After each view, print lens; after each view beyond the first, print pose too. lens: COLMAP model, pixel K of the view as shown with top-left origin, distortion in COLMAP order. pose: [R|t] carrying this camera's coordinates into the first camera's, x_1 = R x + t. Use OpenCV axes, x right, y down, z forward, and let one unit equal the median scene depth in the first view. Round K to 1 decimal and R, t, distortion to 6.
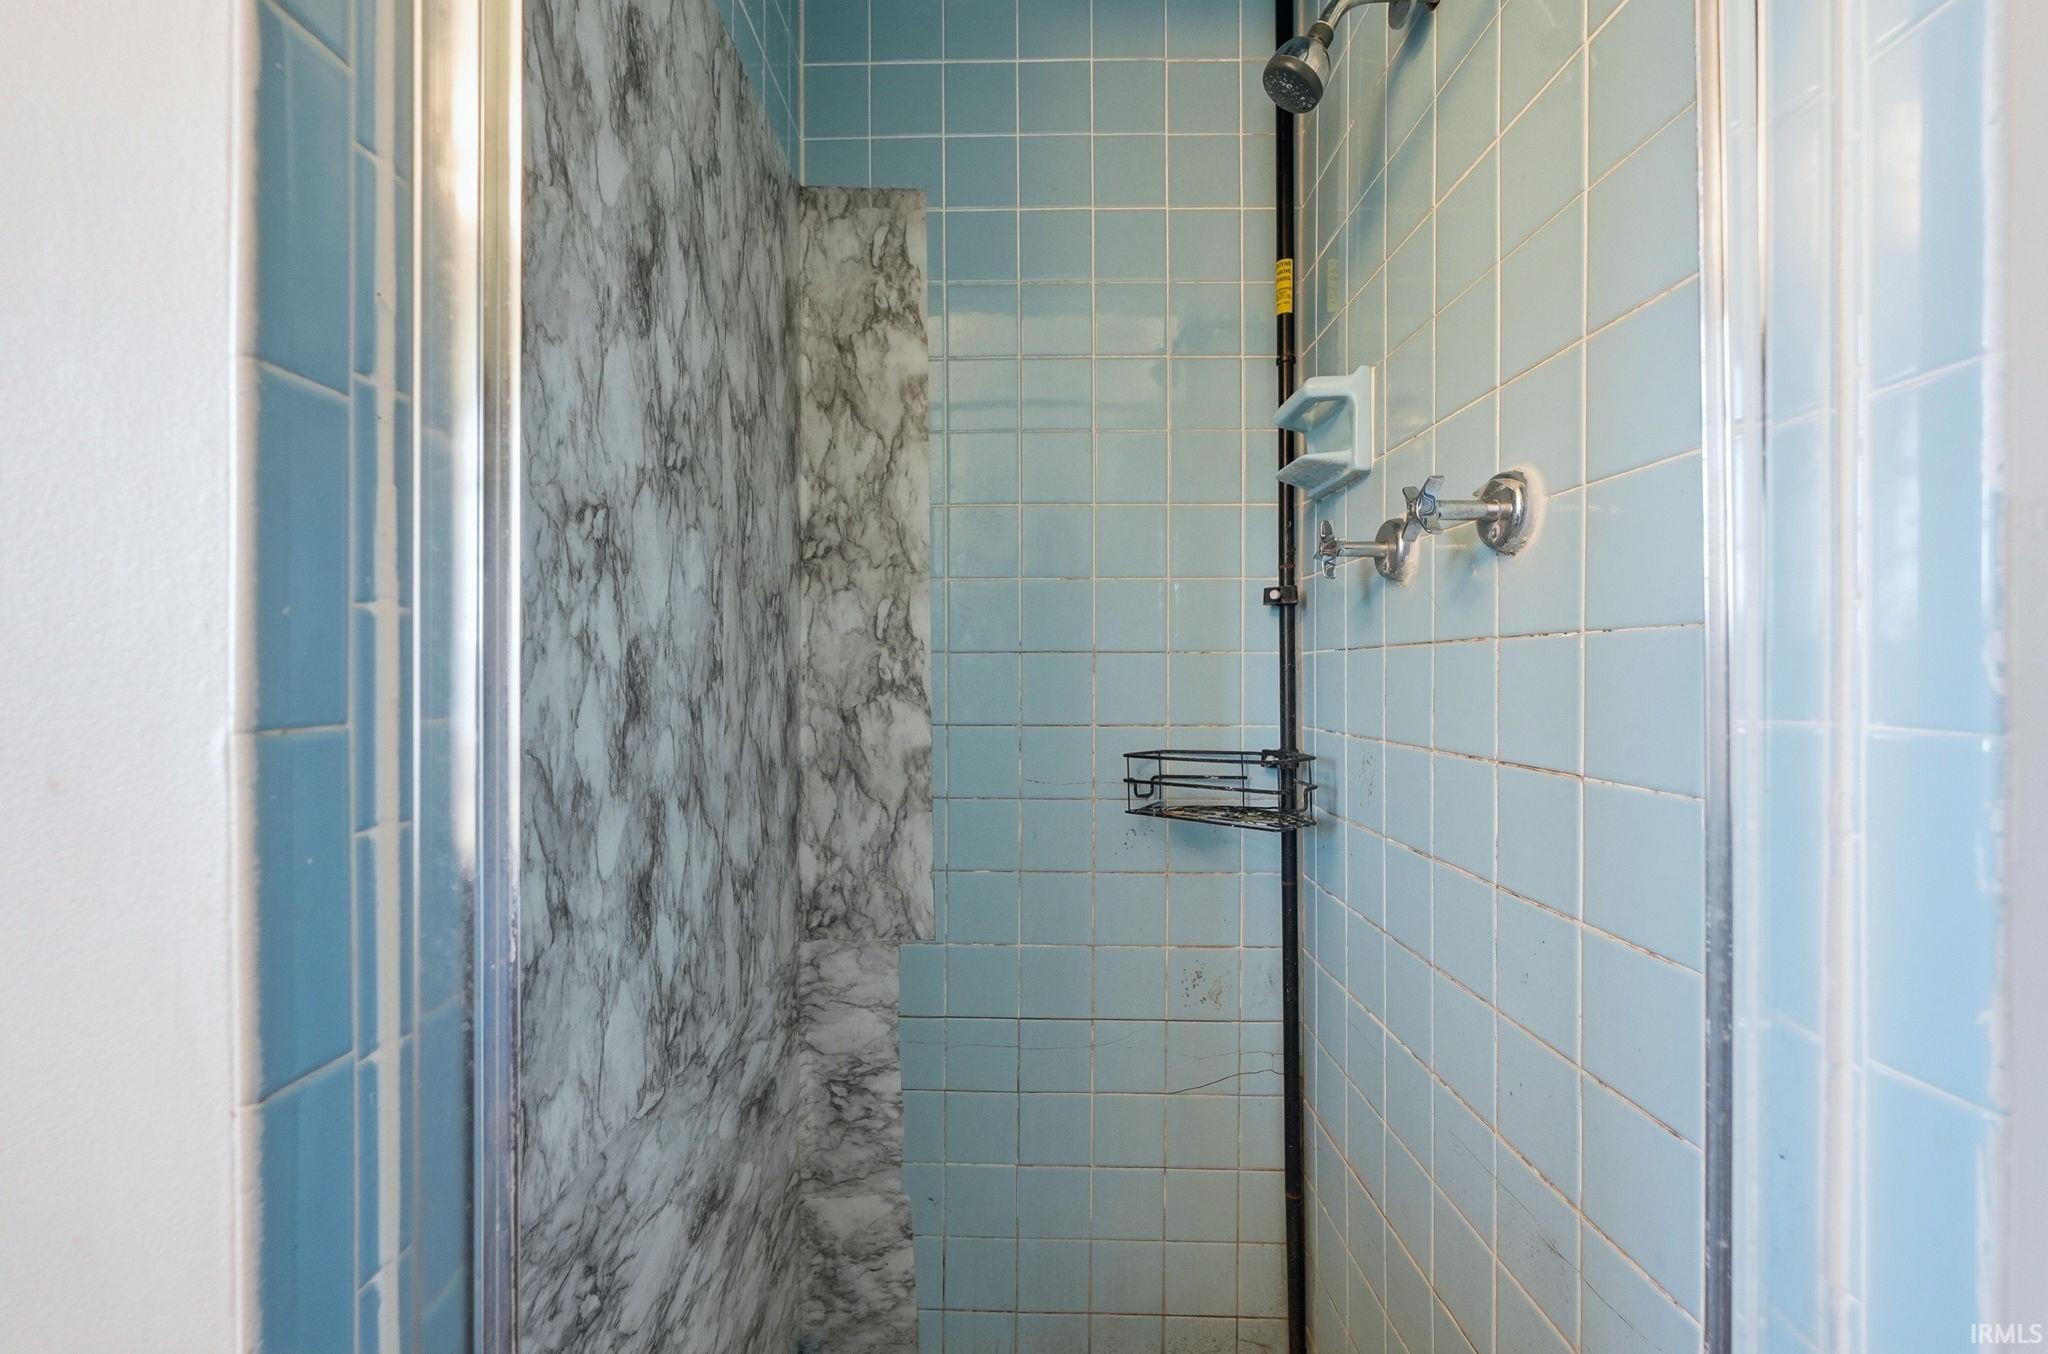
lens RADIAL K [[826.6, 0, 1015.9], [0, 826.6, 680.6], [0, 0, 1]] dist [-0.001647, 0.000210]
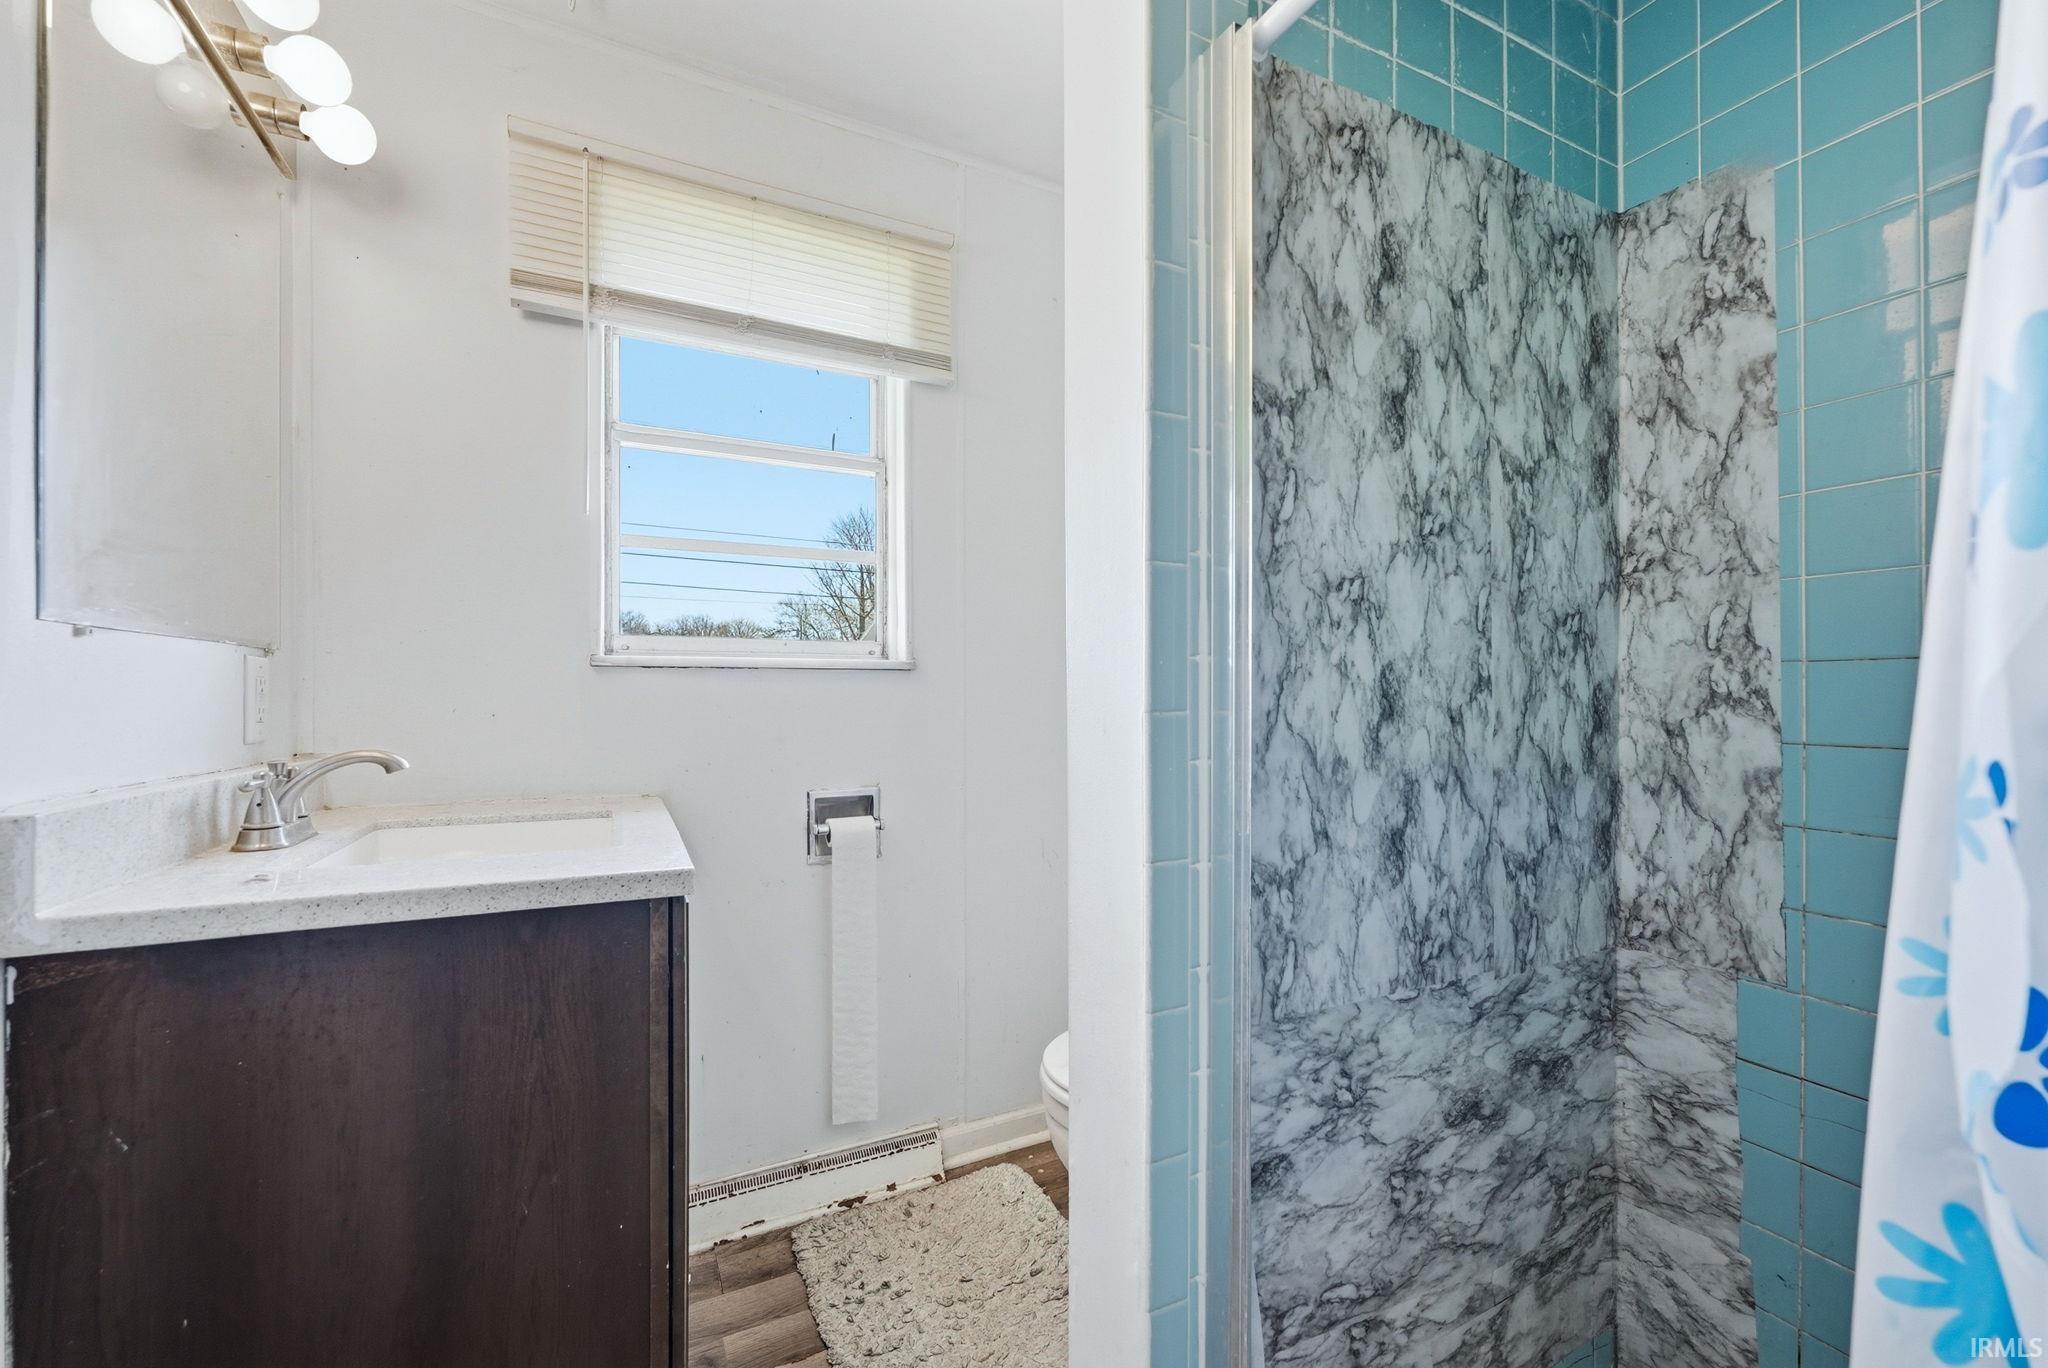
lens RADIAL K [[827.4, 0, 1021.5], [0, 827.4, 687.3], [0, 0, 1]] dist [-0.000531, -0.000876]
pose [[0.463797, -0.005450, -0.885925, 0.392548], [-0.002425, 0.999970, -0.007421, 0.002365], [0.885938, 0.005590, 0.463769, -0.175460]]
